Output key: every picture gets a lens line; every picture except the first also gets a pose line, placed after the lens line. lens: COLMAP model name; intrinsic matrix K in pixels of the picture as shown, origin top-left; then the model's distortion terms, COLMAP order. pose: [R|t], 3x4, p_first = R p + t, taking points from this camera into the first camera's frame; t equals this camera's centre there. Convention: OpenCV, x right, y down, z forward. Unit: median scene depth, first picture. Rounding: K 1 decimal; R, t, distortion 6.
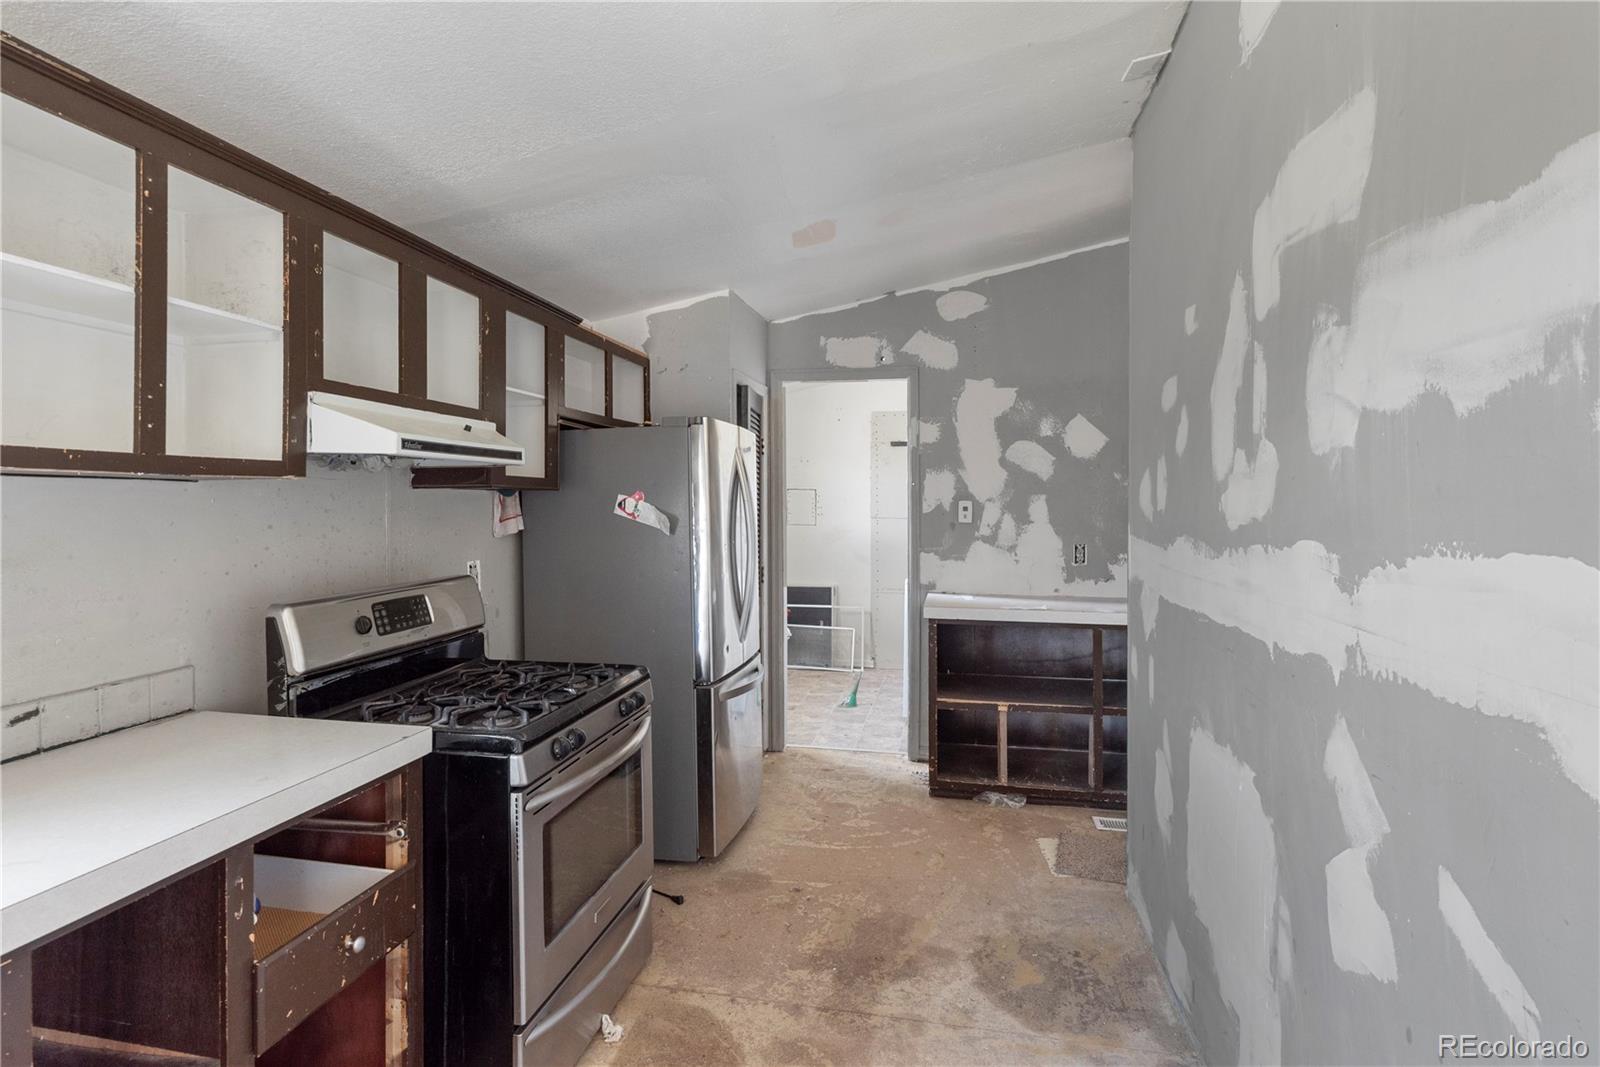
lens RADIAL K [[786.3, 0, 805.2], [0, 786.3, 502.2], [0, 0, 1]] dist [-0.001031, -0.000497]
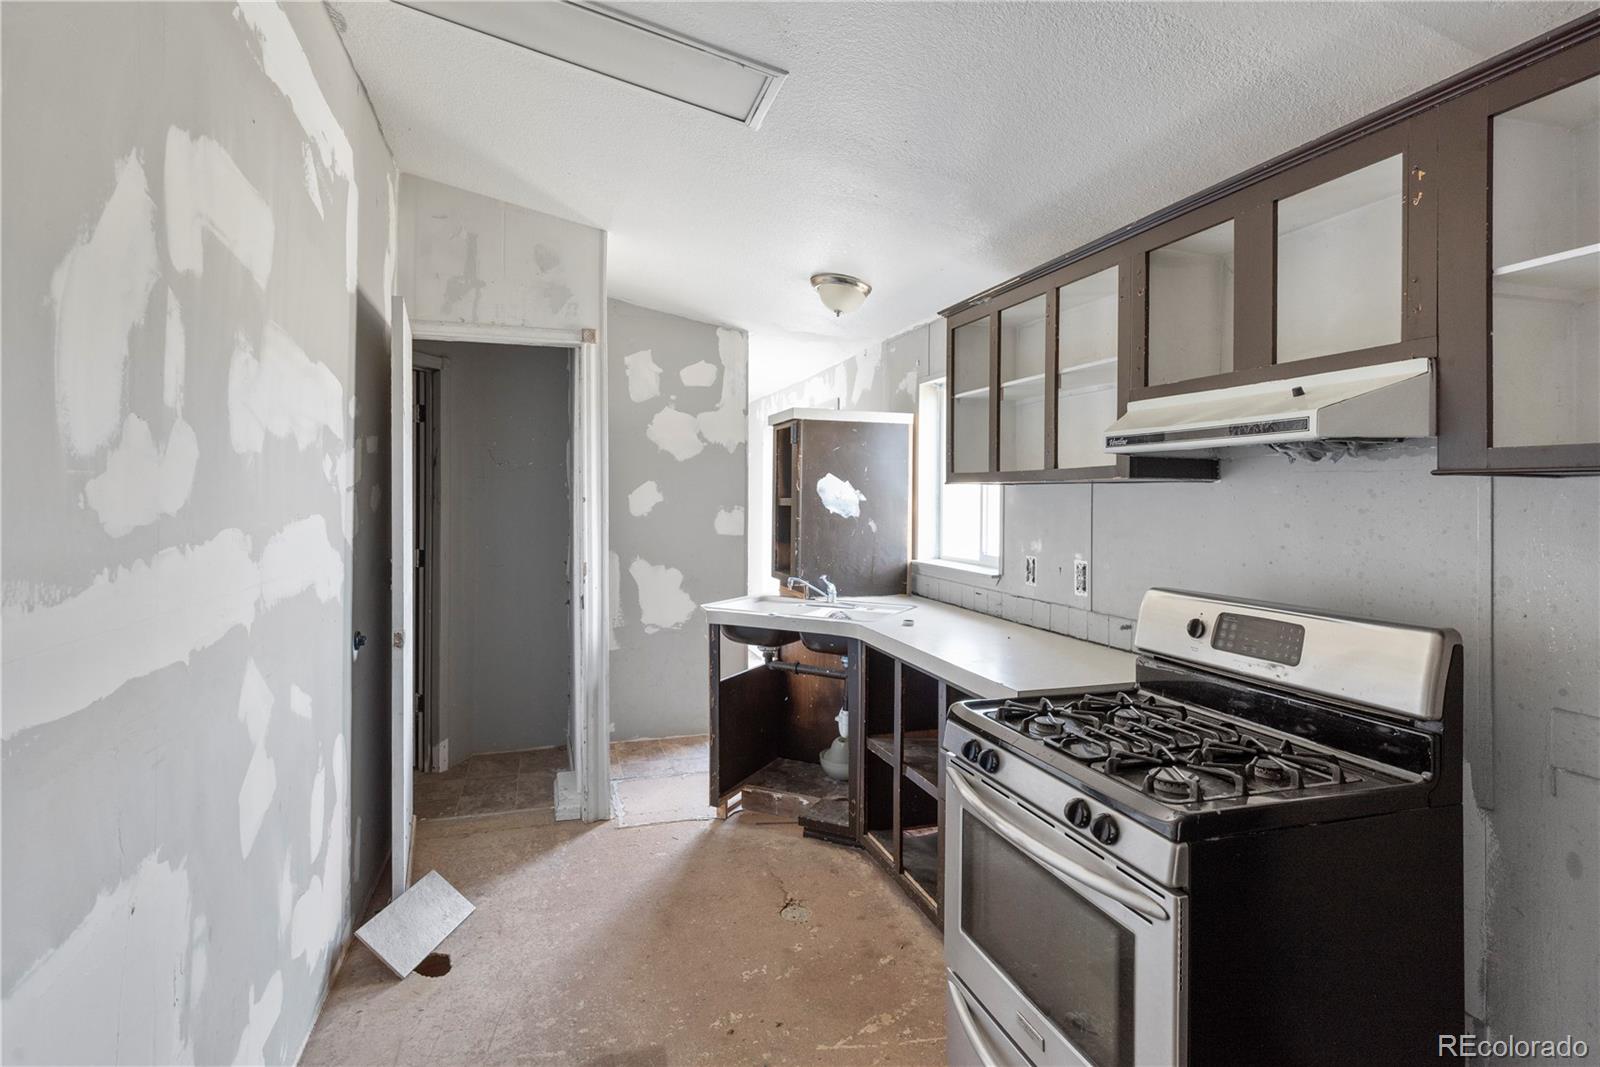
lens RADIAL K [[786.3, 0, 793.4], [0, 786.3, 494.3], [0, 0, 1]] dist [-0.001031, -0.000497]
pose [[-0.880055, -0.006907, -0.474822, 0.341985], [-0.006594, 0.999976, -0.002324, -0.001060], [0.474826, 0.001086, -0.880079, 1.710931]]
